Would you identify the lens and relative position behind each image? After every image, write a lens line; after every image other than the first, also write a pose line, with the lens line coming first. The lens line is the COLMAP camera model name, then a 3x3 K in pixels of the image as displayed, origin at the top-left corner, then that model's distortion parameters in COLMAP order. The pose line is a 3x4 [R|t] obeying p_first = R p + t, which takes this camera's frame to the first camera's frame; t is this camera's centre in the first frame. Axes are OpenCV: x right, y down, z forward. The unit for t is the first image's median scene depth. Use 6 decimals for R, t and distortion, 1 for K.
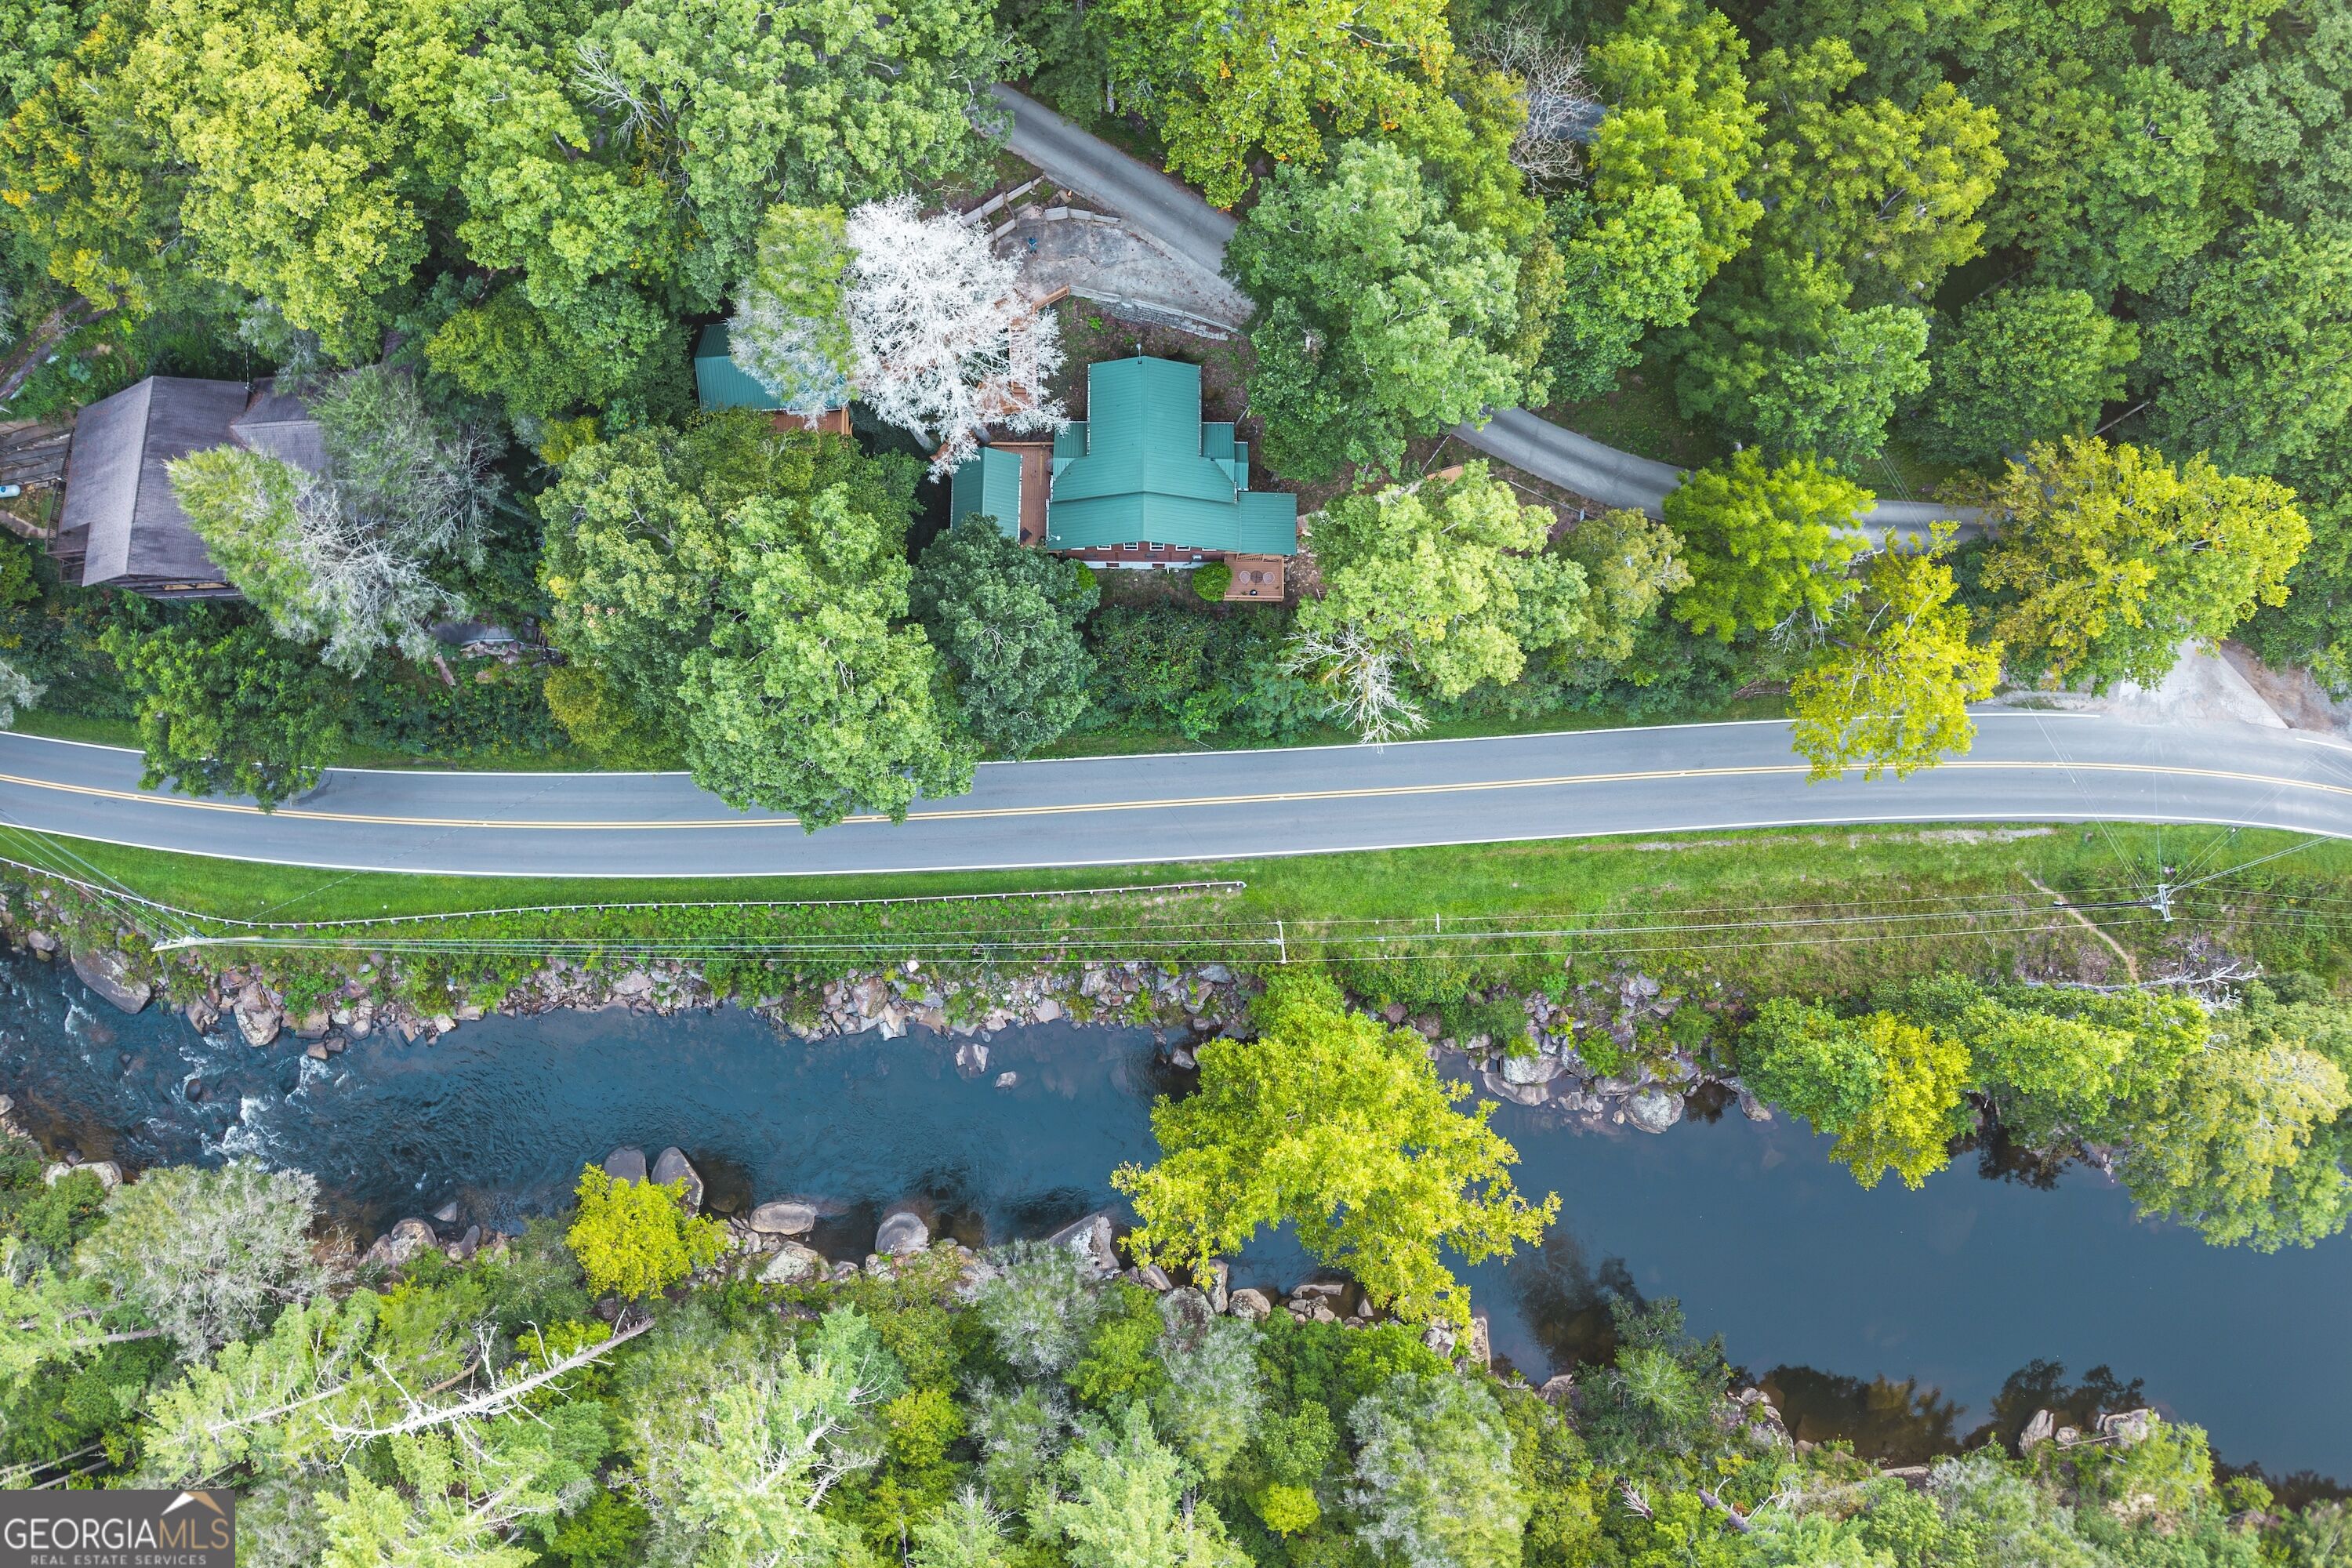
lens RADIAL K [[1346.2, 0, 1170.6], [0, 1346.2, 712.6], [0, 0, 1]] dist [-0.180832, 0.026943]
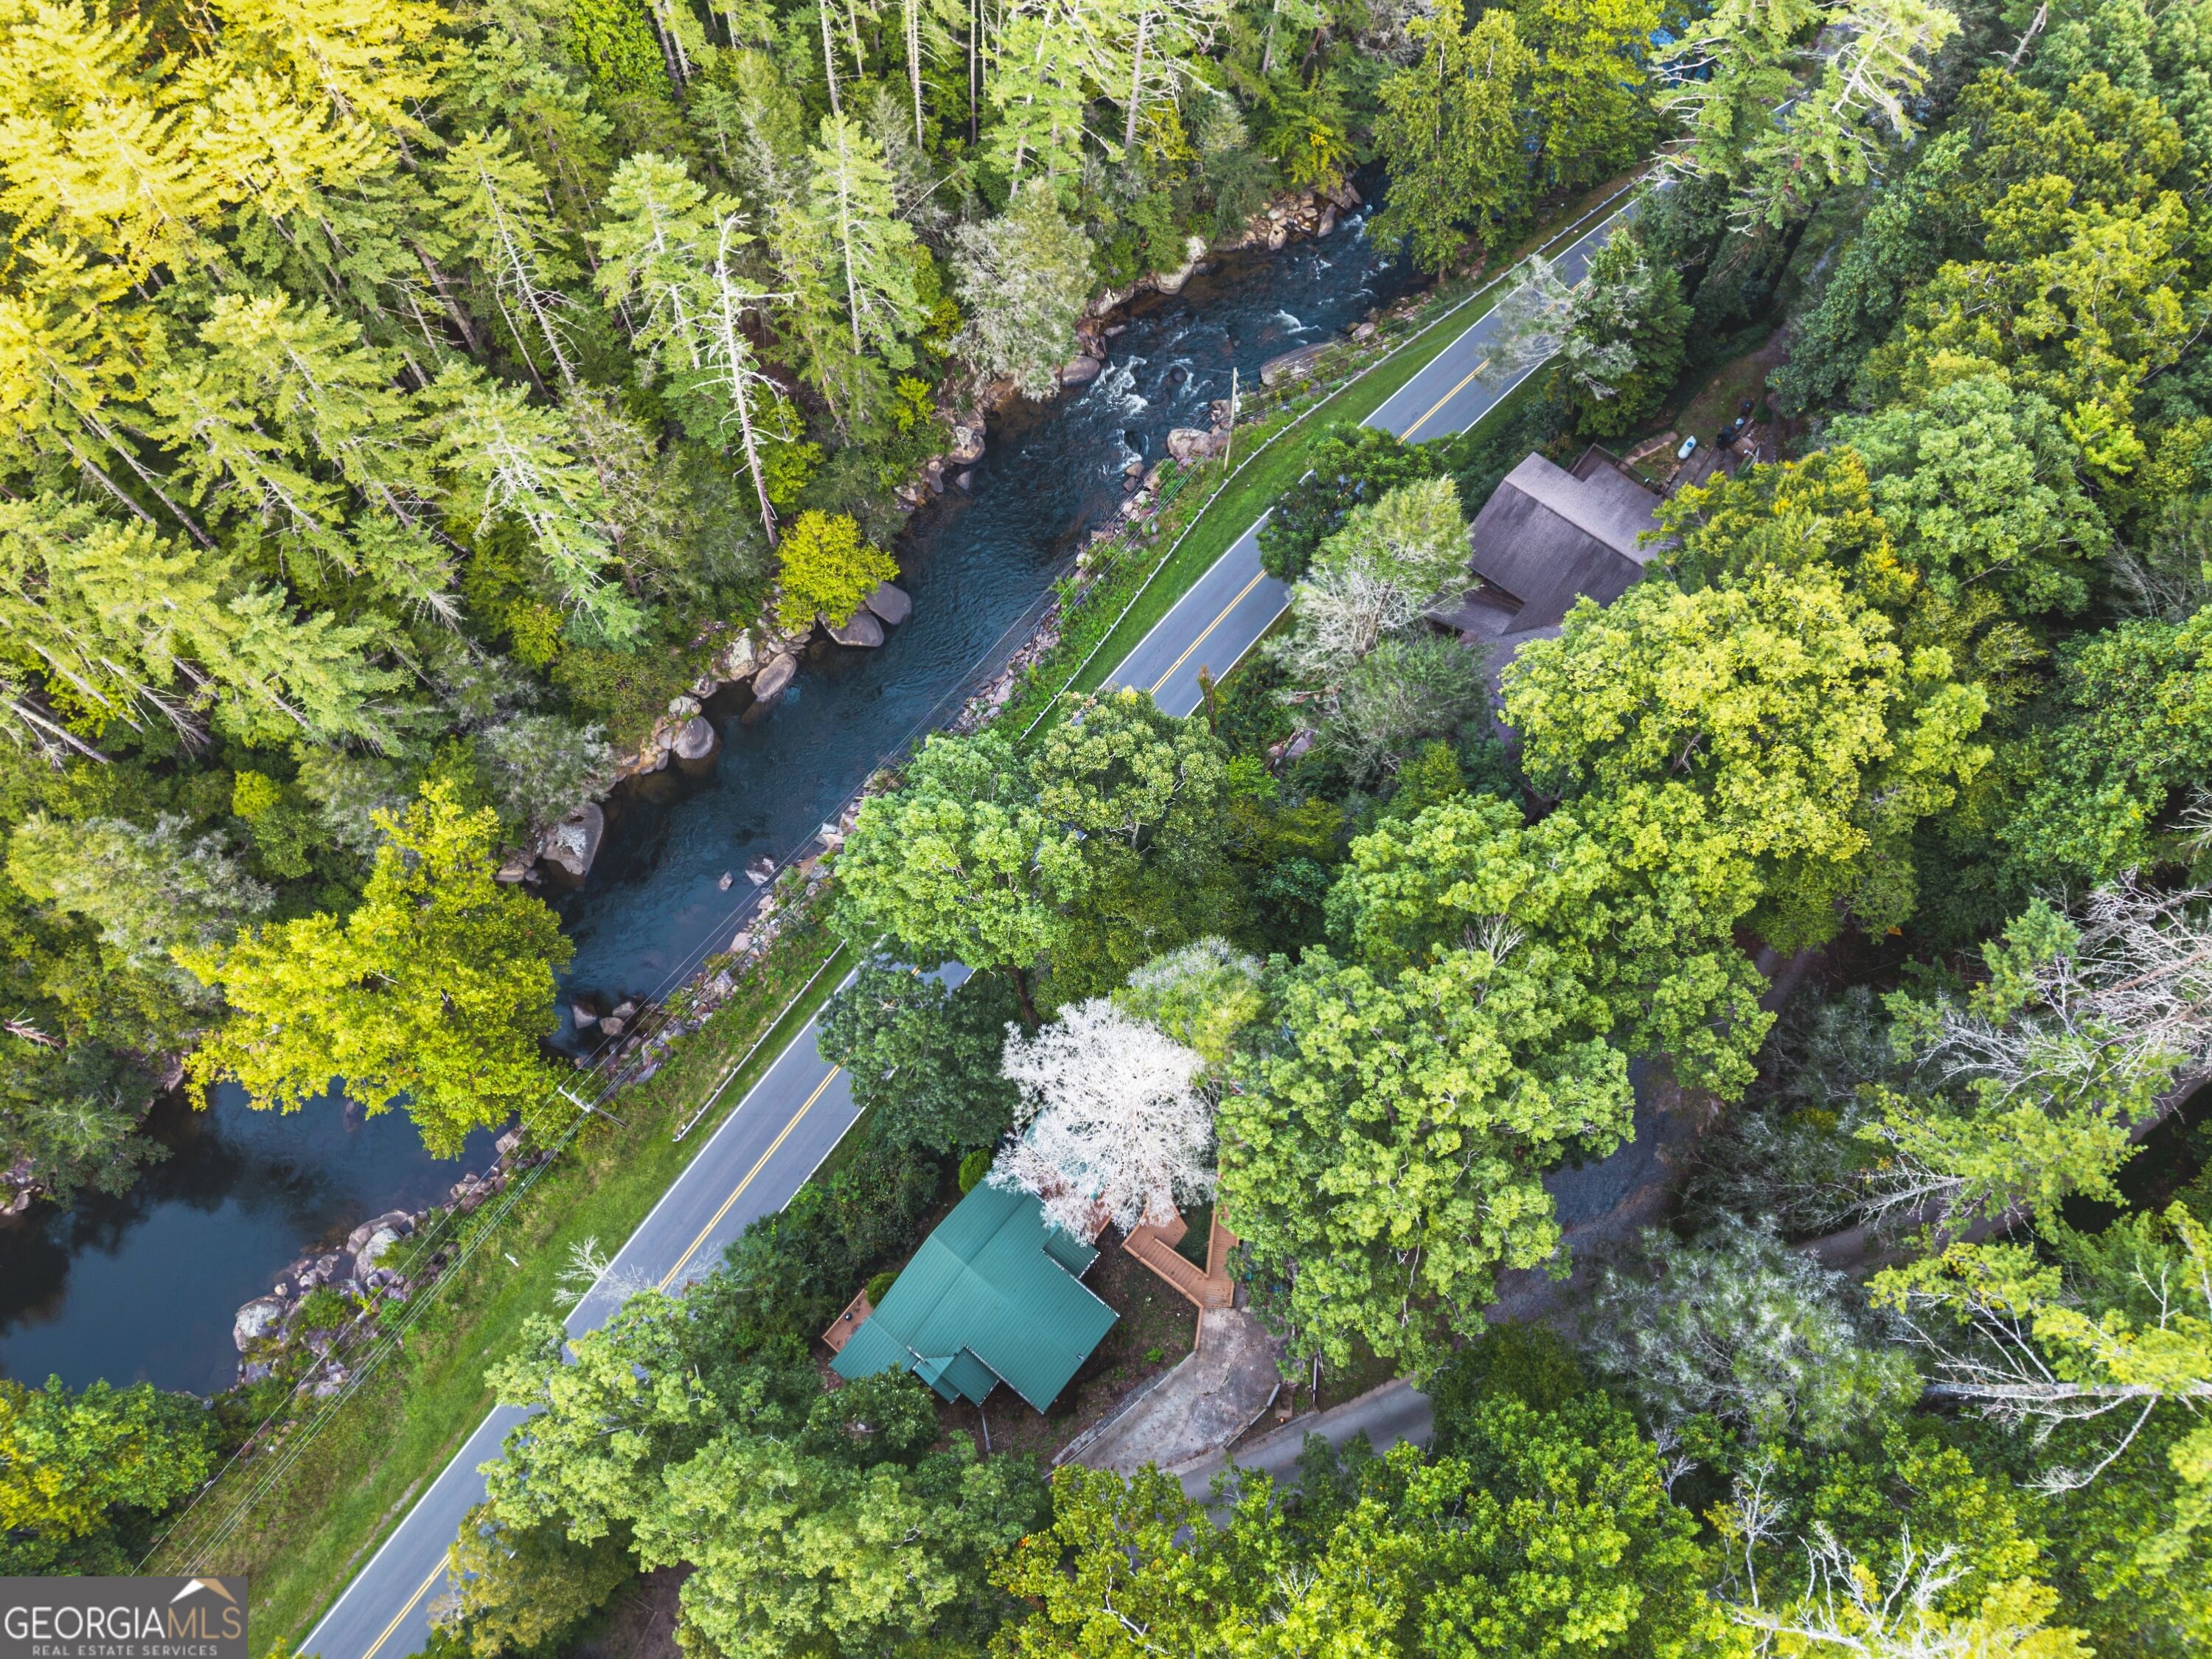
lens RADIAL K [[1258.8, 0, 1106.0], [0, 1258.8, 829.5], [0, 0, 1]] dist [-0.062050, -0.031477]
pose [[-0.624919, 0.710972, -0.322483, -0.013613], [-0.777420, -0.528963, 0.340317, -0.329821], [0.071374, 0.463375, 0.883283, 0.050239]]
